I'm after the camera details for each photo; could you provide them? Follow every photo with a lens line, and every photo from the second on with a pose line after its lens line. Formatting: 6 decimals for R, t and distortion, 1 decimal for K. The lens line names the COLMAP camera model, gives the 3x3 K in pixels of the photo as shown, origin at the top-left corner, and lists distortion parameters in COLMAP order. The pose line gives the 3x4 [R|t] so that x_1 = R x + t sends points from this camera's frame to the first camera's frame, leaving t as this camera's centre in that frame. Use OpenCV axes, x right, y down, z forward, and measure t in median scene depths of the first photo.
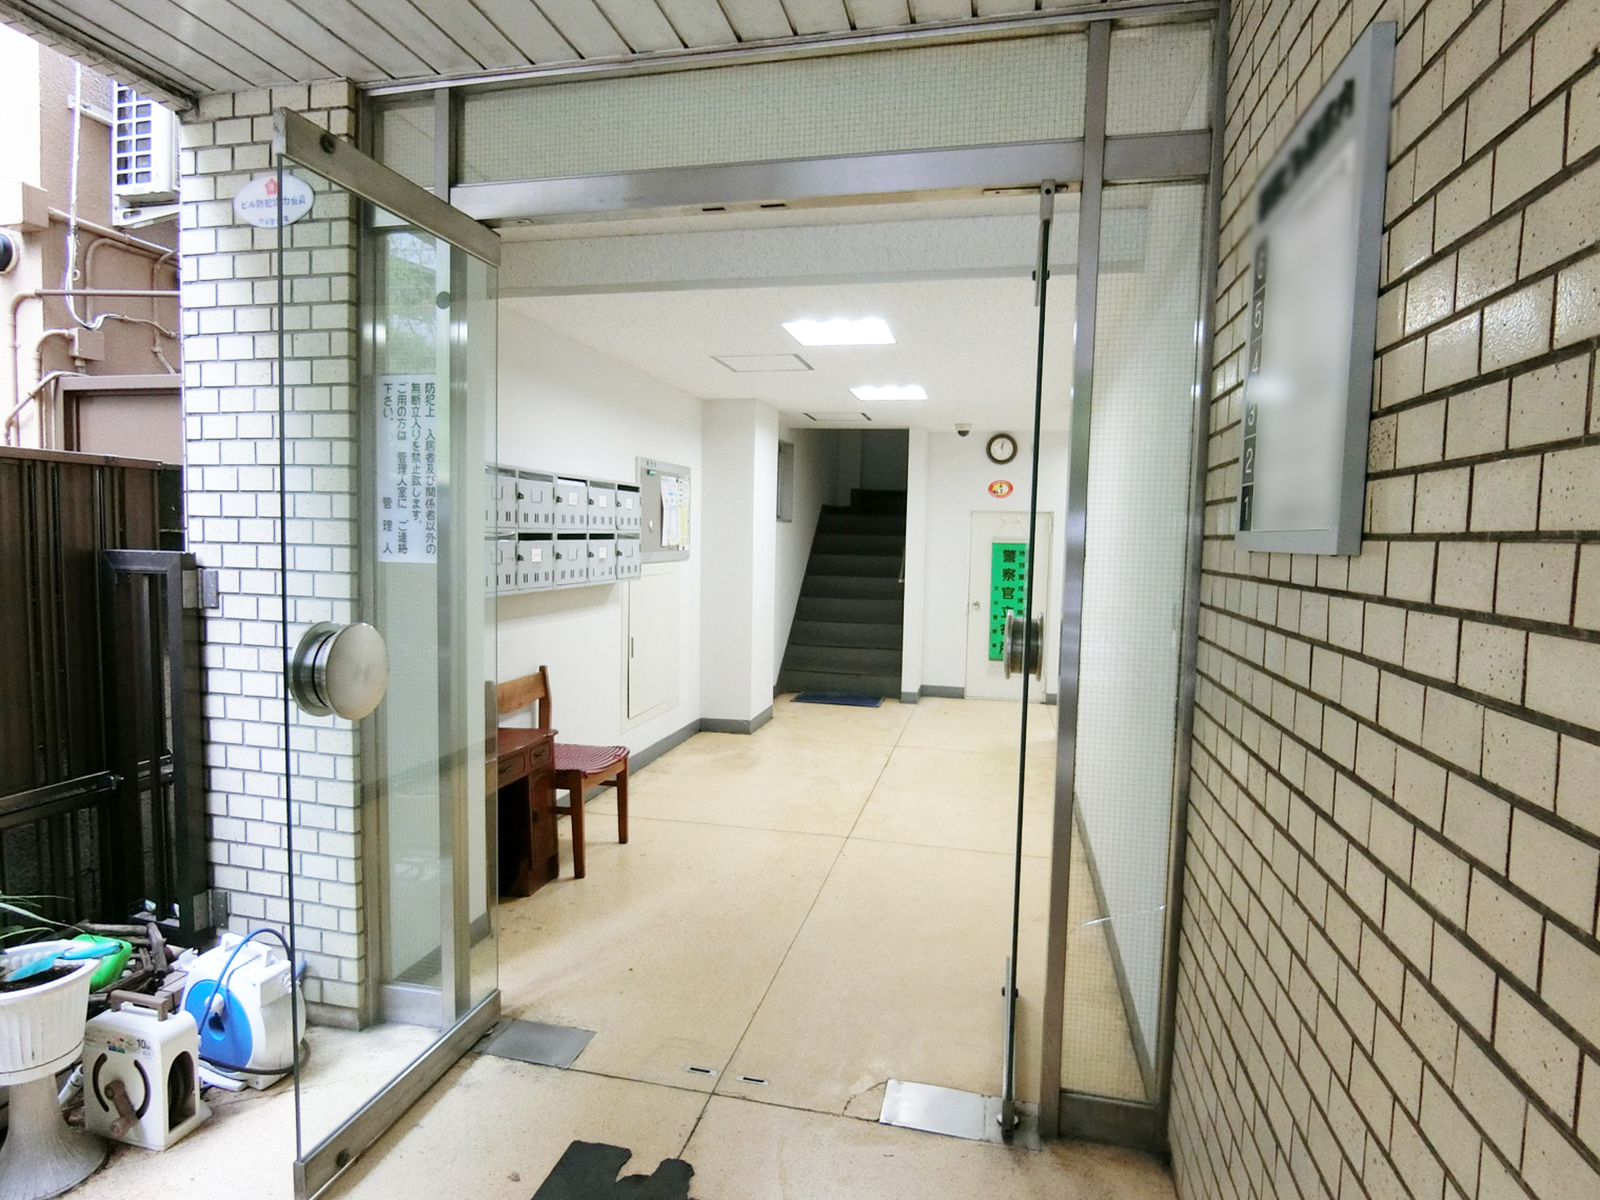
lens RADIAL K [[897.8, 0, 800.0], [0, 897.8, 600.0], [0, 0, 1]] dist [-0.023936, 0.001268]
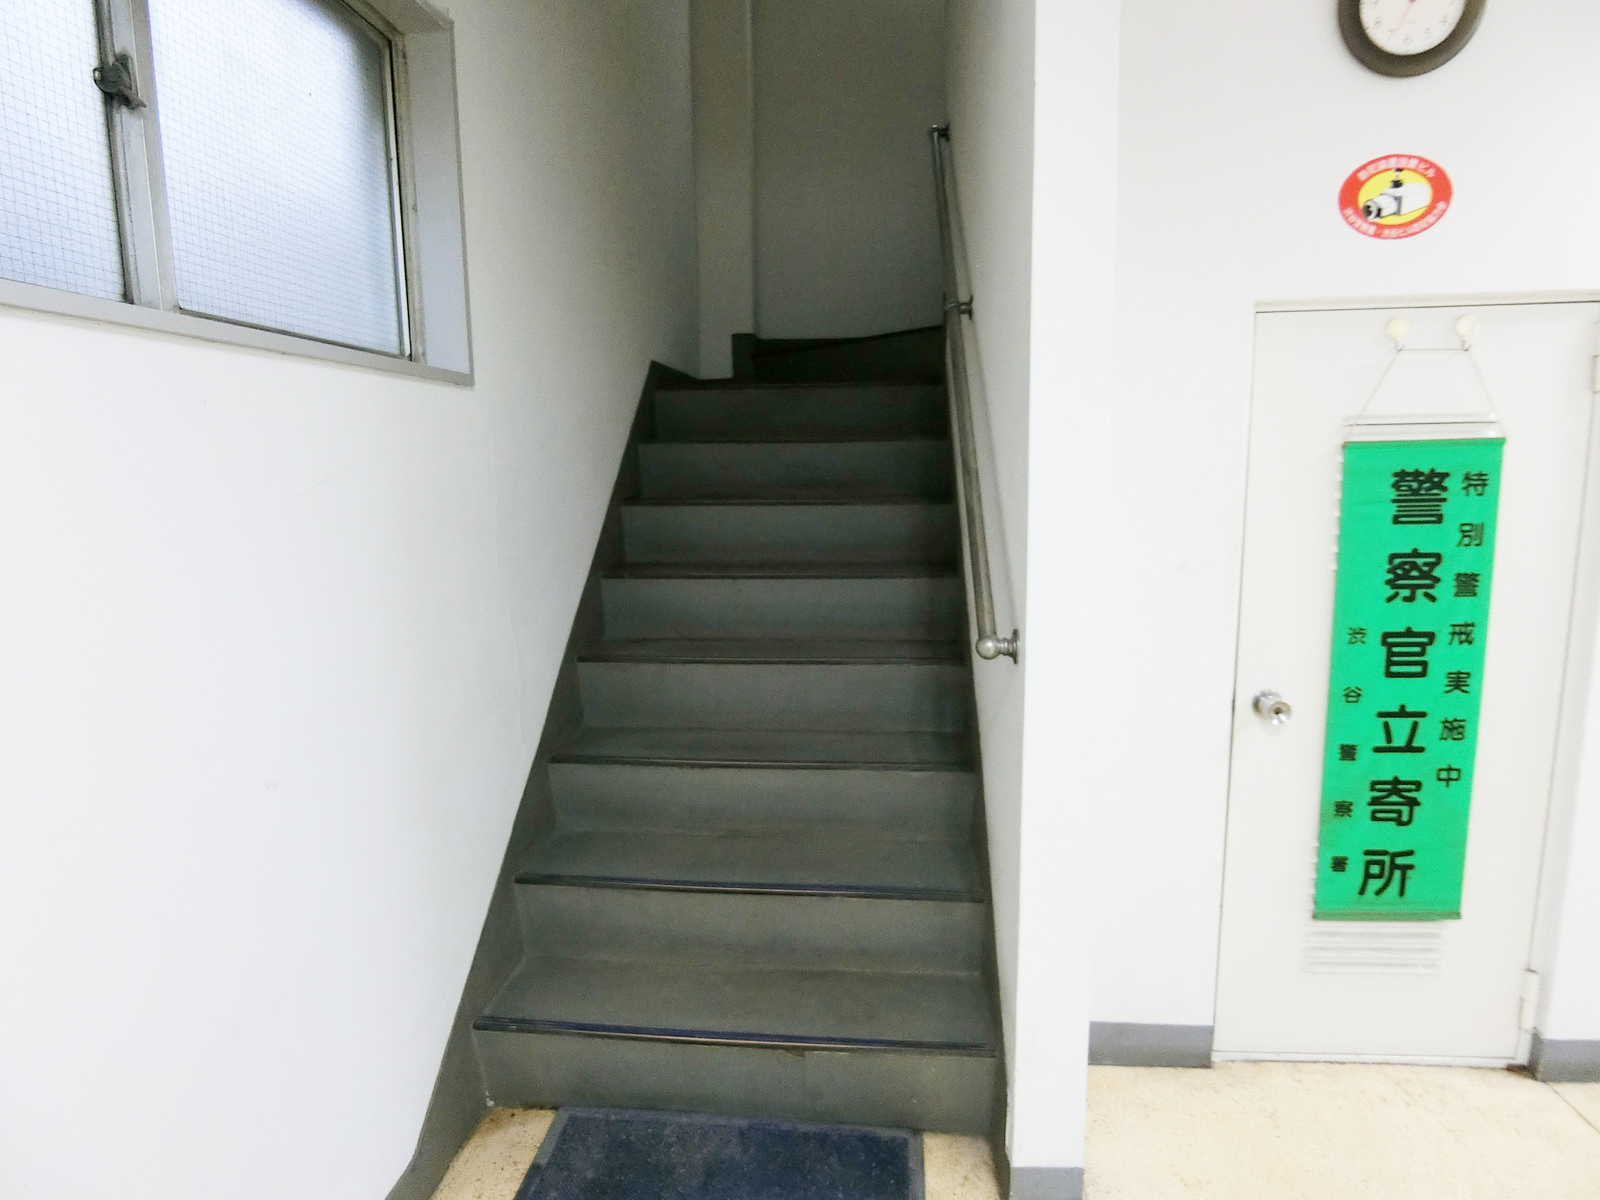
lens RADIAL K [[897.8, 0, 800.0], [0, 897.8, 600.0], [0, 0, 1]] dist [-0.023936, 0.001268]
pose [[0.991085, -0.055478, 0.121131, 0.044945], [0.045794, 0.995635, 0.081322, -0.048452], [-0.125114, -0.075050, 0.989300, 0.790042]]
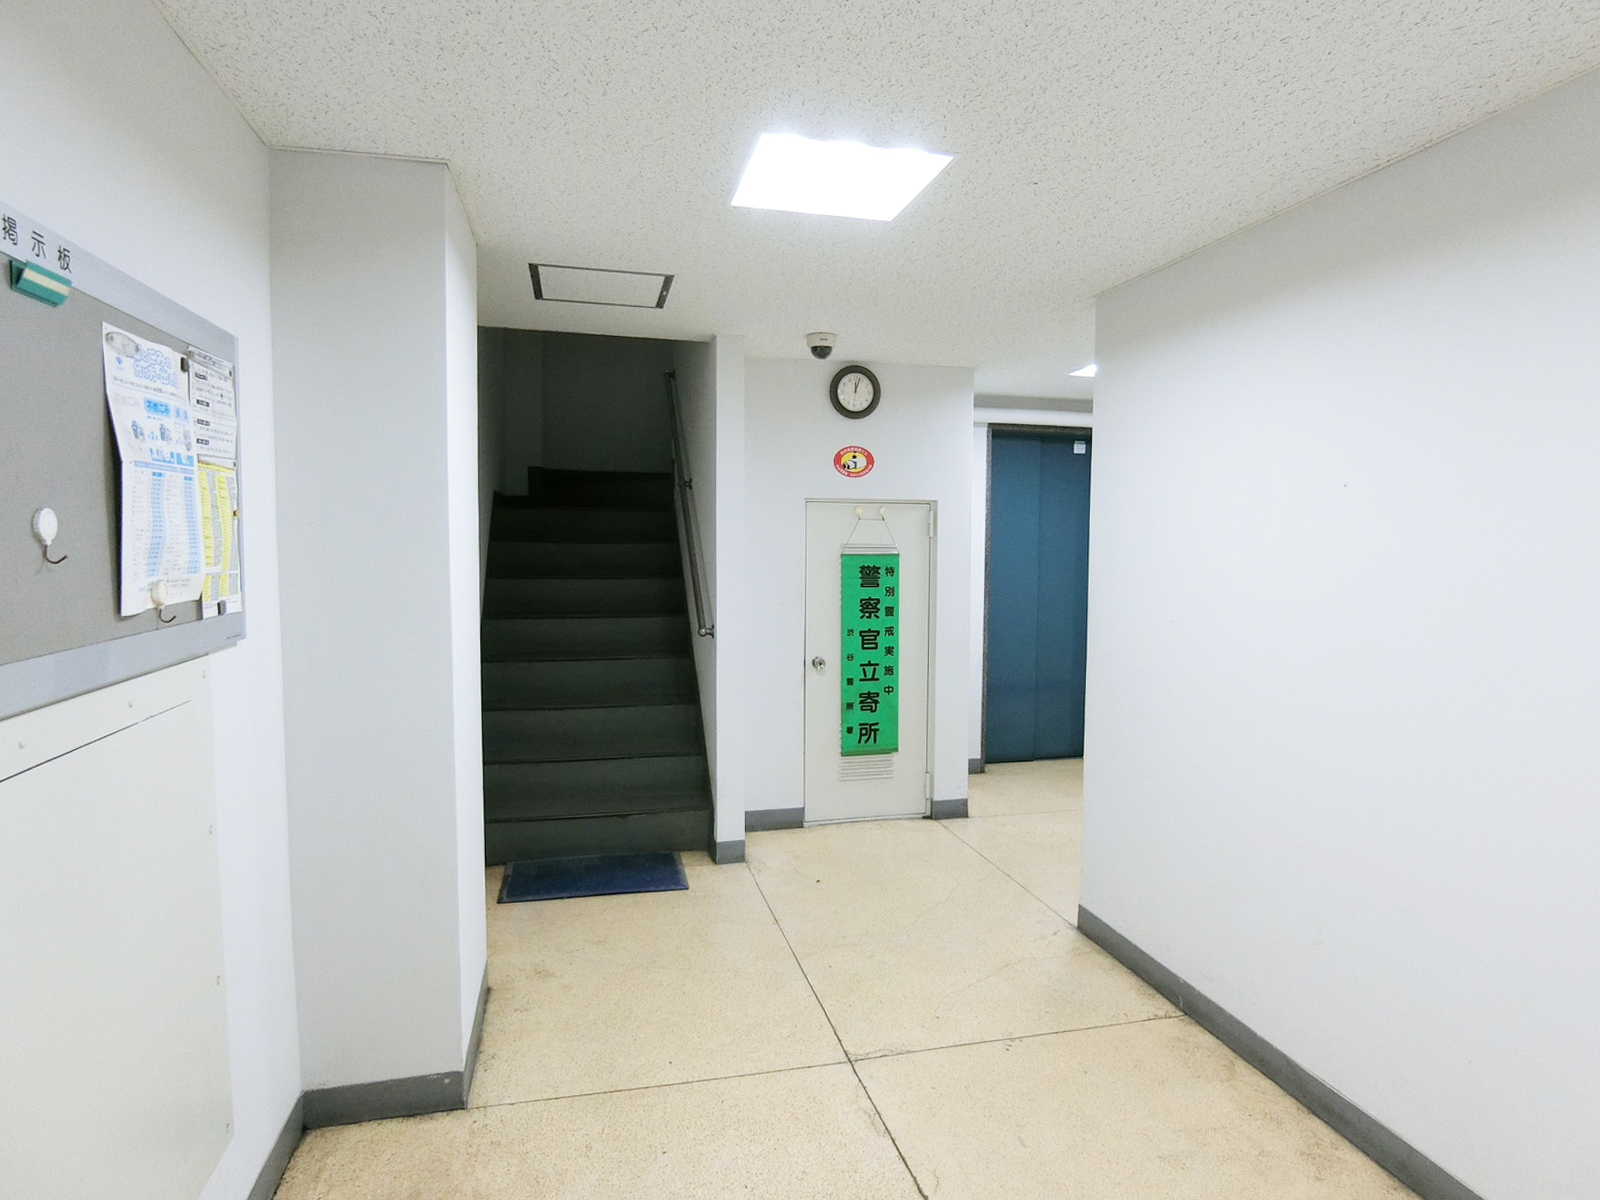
lens RADIAL K [[897.8, 0, 800.0], [0, 897.8, 600.0], [0, 0, 1]] dist [-0.023936, 0.001268]
pose [[0.898224, -0.043215, 0.437409, -0.065076], [0.043512, 0.999009, 0.009347, -0.041097], [-0.437379, 0.010637, 0.899214, 0.491738]]
